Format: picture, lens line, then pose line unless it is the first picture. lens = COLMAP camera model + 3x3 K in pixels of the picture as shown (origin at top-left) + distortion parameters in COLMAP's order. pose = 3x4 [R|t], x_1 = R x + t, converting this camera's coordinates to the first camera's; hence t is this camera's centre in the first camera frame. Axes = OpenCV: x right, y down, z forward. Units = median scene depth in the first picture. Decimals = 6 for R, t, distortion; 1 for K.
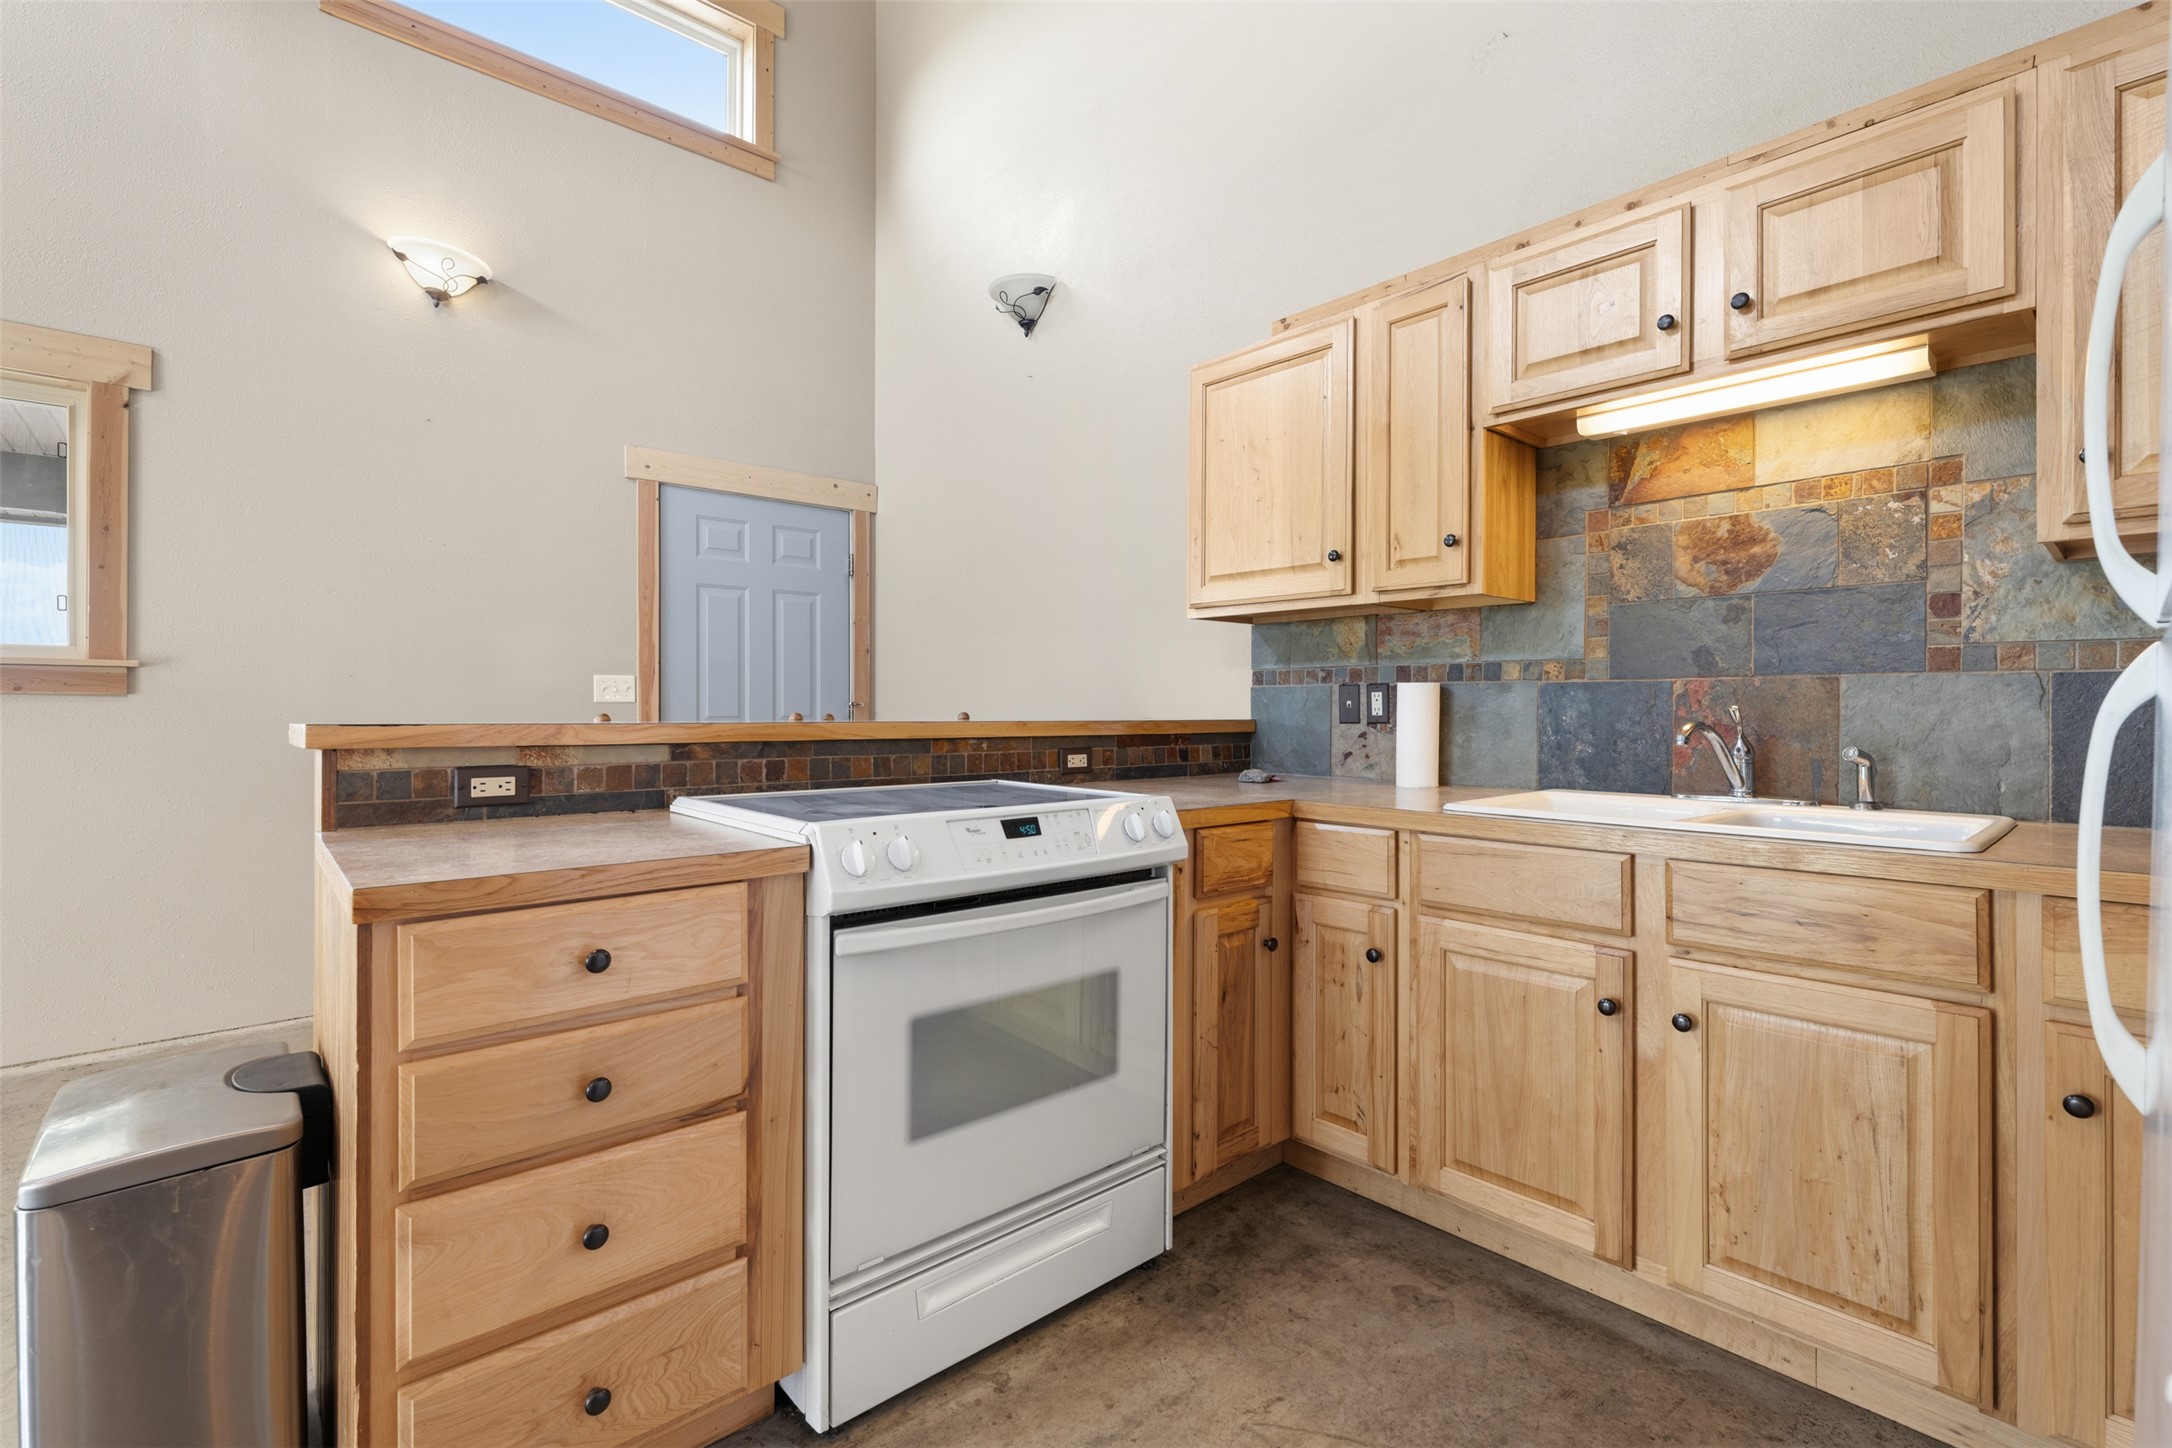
lens RADIAL K [[964.3, 0, 1091.5], [0, 964.3, 711.5], [0, 0, 1]] dist [-0.004232, -0.000631]
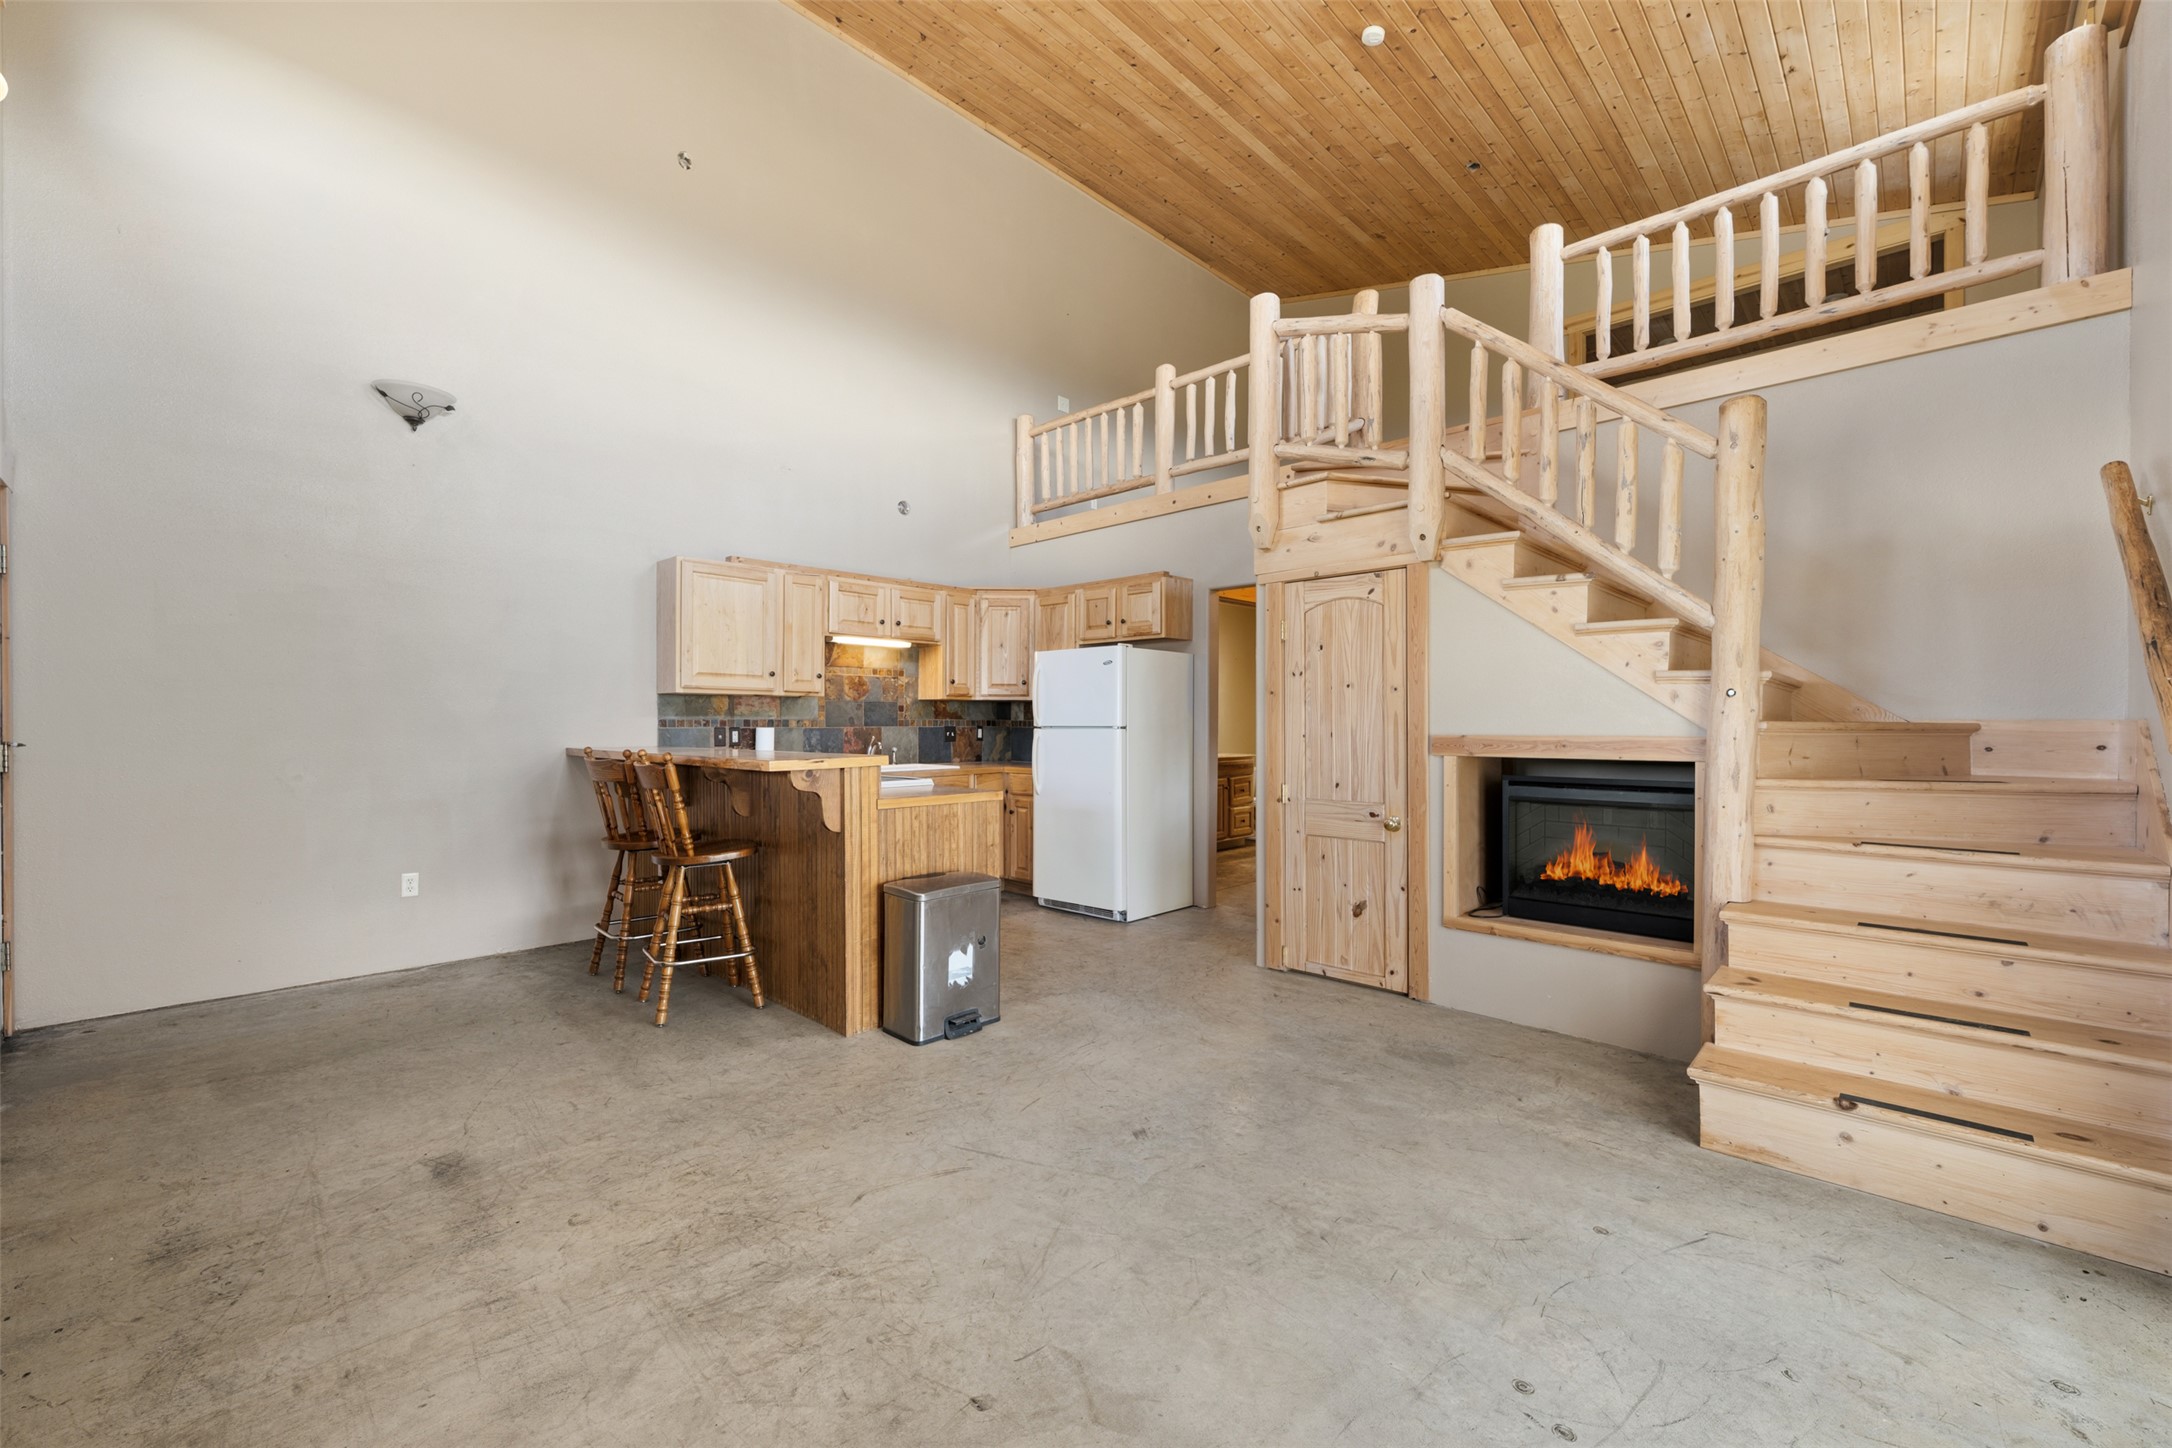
lens RADIAL K [[880.4, 0, 1089.3], [0, 880.4, 727.1], [0, 0, 1]] dist [-0.004685, 0.001118]
pose [[-0.093247, -0.010244, 0.995590, -2.646669], [0.003044, 0.999939, 0.010574, -0.072980], [-0.995638, 0.004017, -0.093210, 0.595209]]
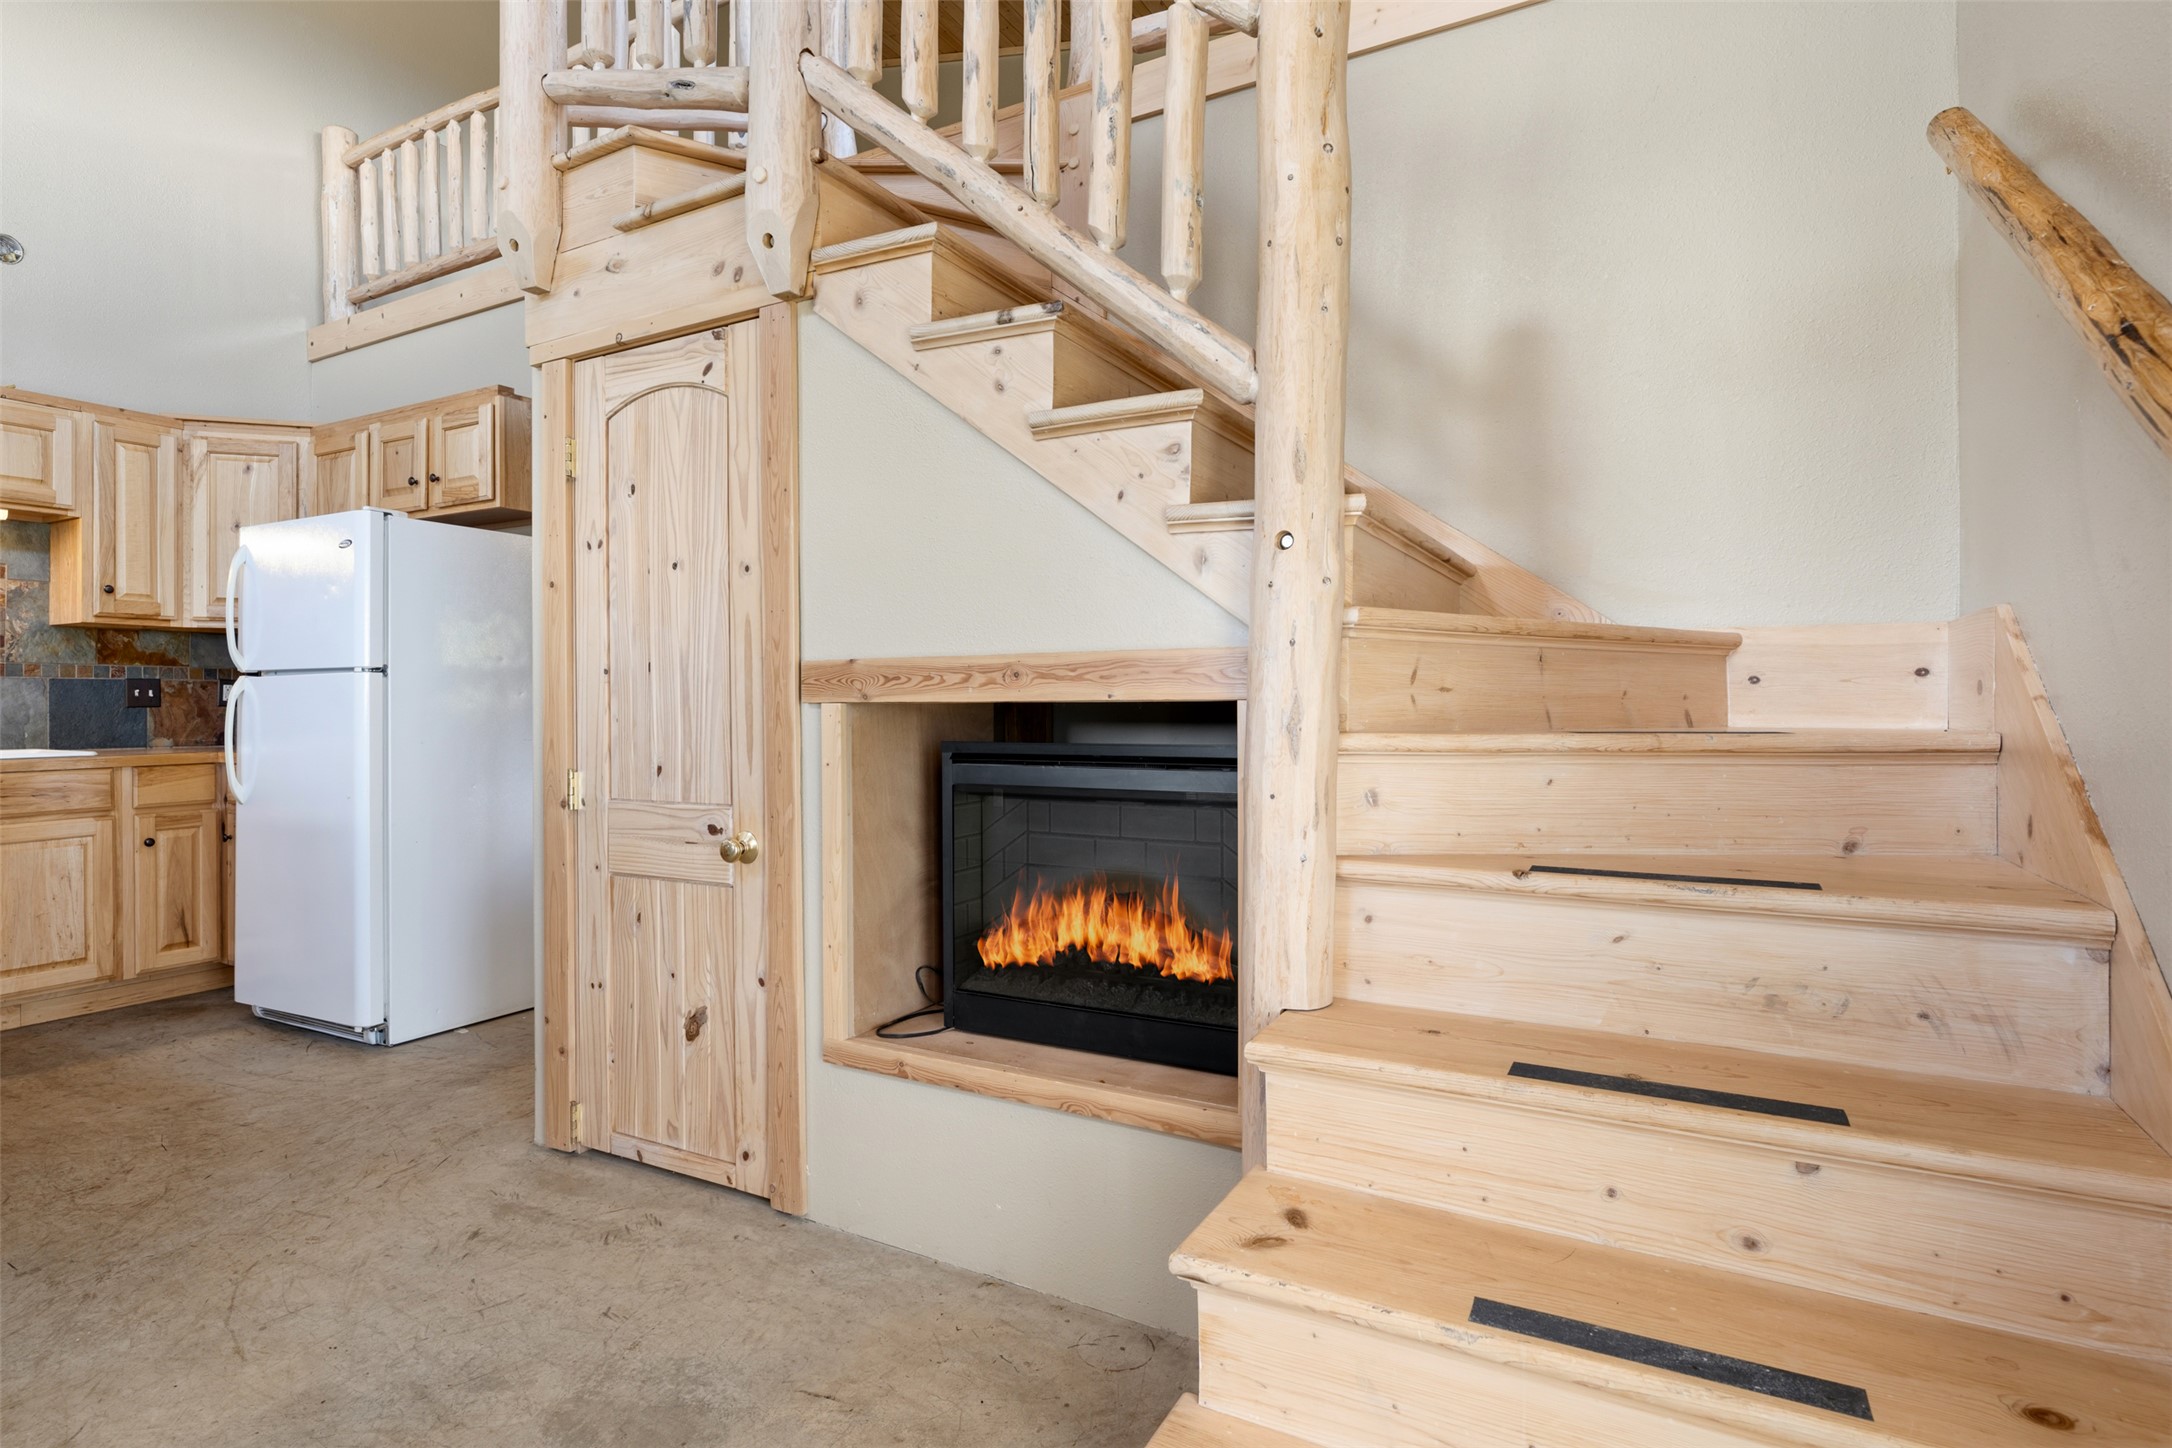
lens RADIAL K [[1092.3, 0, 1081.3], [0, 1092.3, 703.0], [0, 0, 1]] dist [-0.004931, 0.000886]
pose [[-0.339196, -0.002020, 0.940714, -1.909220], [0.006020, 0.999973, 0.004318, 0.016169], [-0.940697, 0.007128, -0.339174, -0.299063]]
